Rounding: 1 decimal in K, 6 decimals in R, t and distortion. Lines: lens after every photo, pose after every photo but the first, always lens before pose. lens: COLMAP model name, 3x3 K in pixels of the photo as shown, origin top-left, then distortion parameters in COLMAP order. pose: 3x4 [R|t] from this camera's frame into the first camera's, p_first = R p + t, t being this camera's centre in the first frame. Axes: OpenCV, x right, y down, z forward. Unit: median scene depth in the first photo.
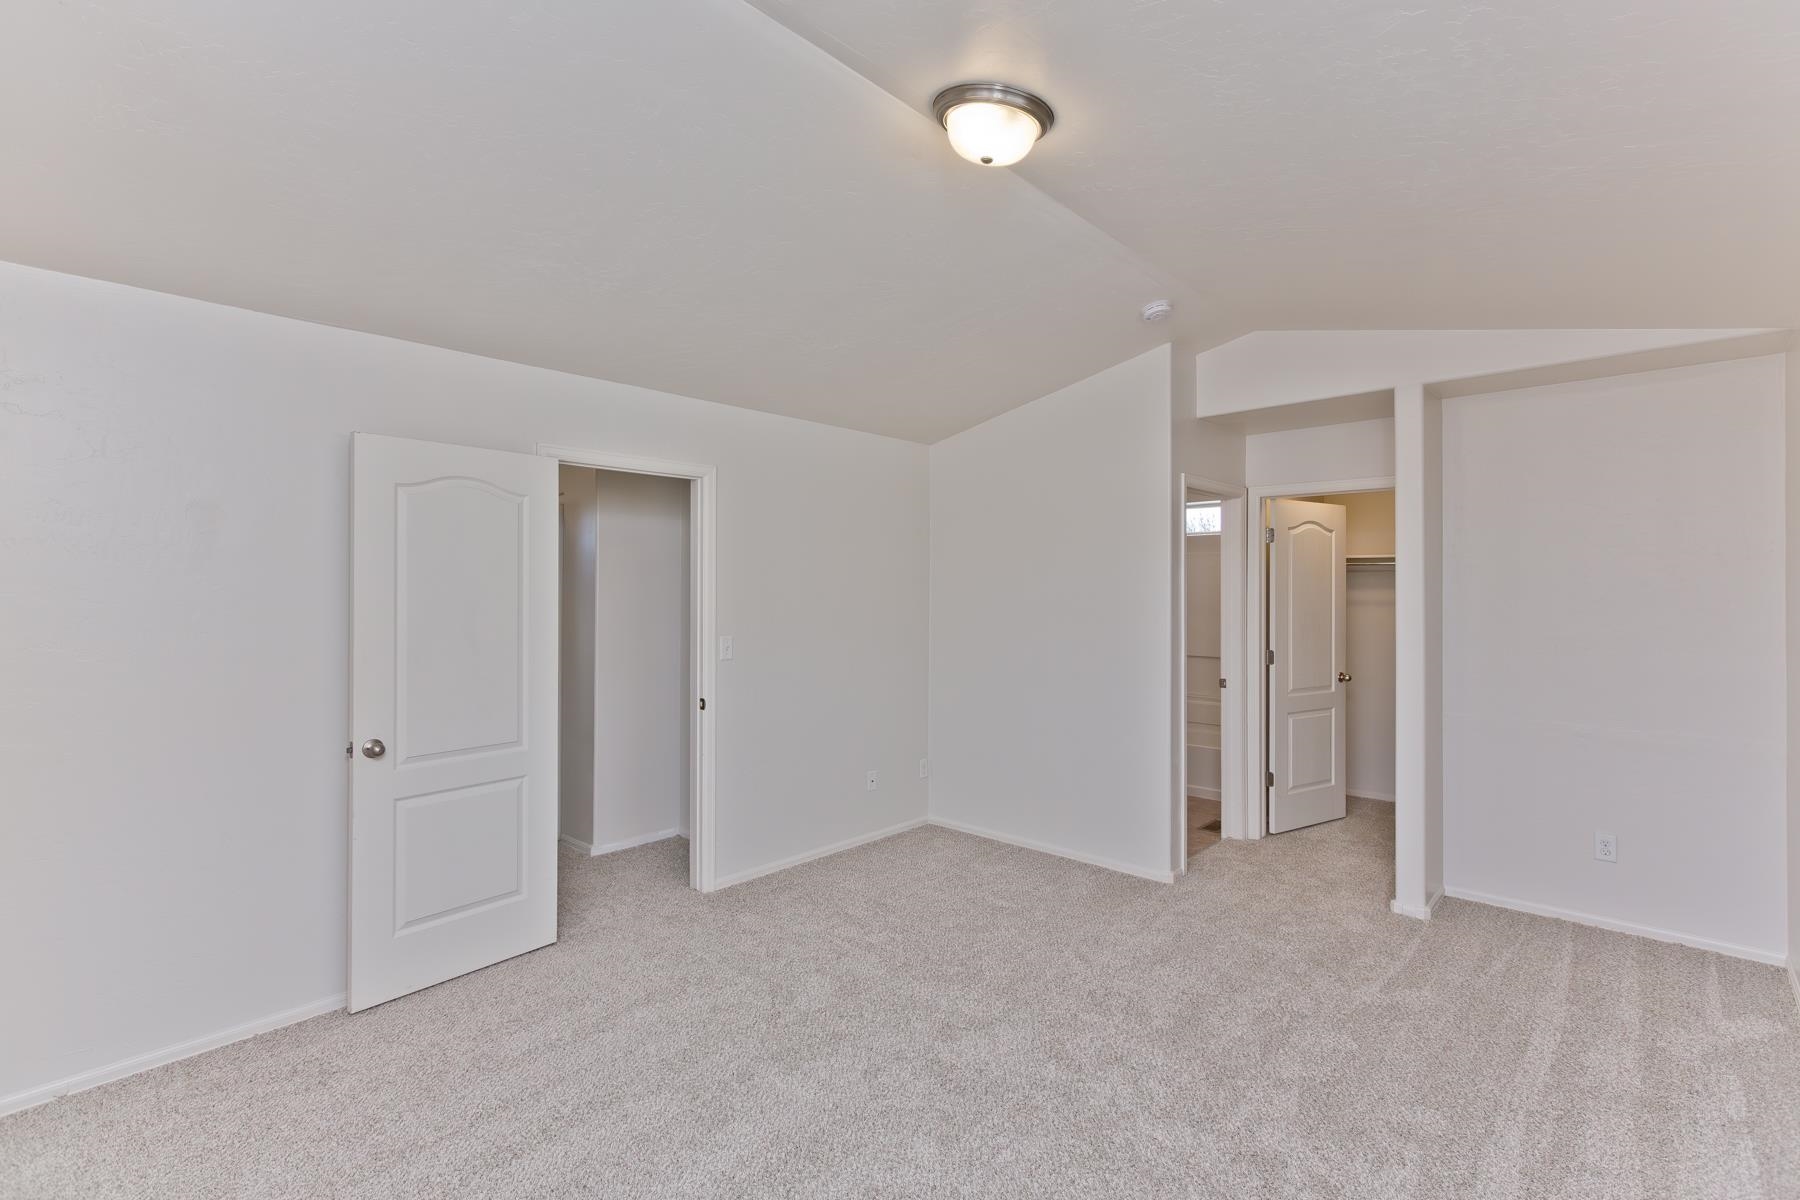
lens RADIAL K [[785.2, 0, 894.1], [0, 785.2, 587.2], [0, 0, 1]] dist [-0.000566, -0.000027]
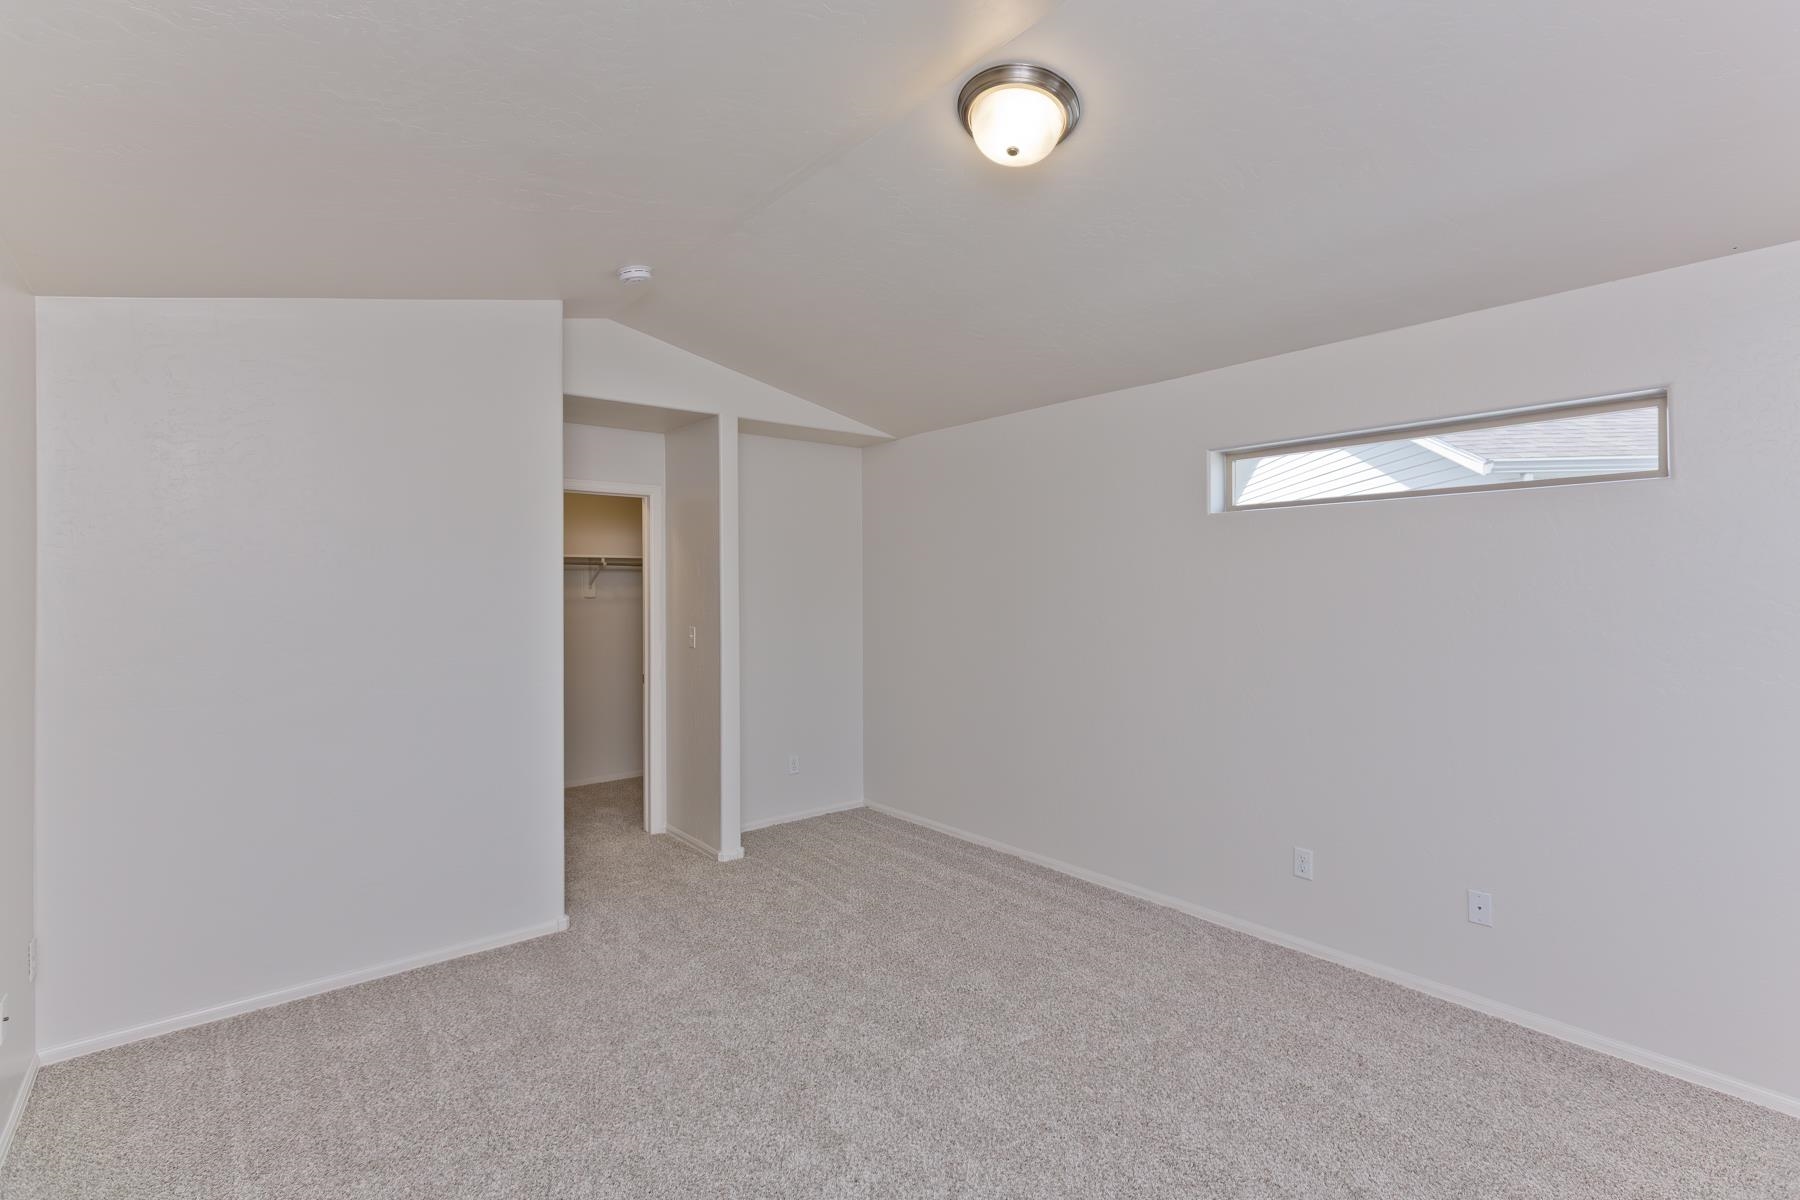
lens RADIAL K [[811.1, 0, 887.6], [0, 811.1, 588.1], [0, 0, 1]] dist [0.000288, -0.000390]
pose [[0.155247, -0.002418, 0.987873, -0.525682], [0.004247, 0.999989, 0.001780, 0.004205], [-0.987867, 0.003919, 0.155255, 0.571445]]
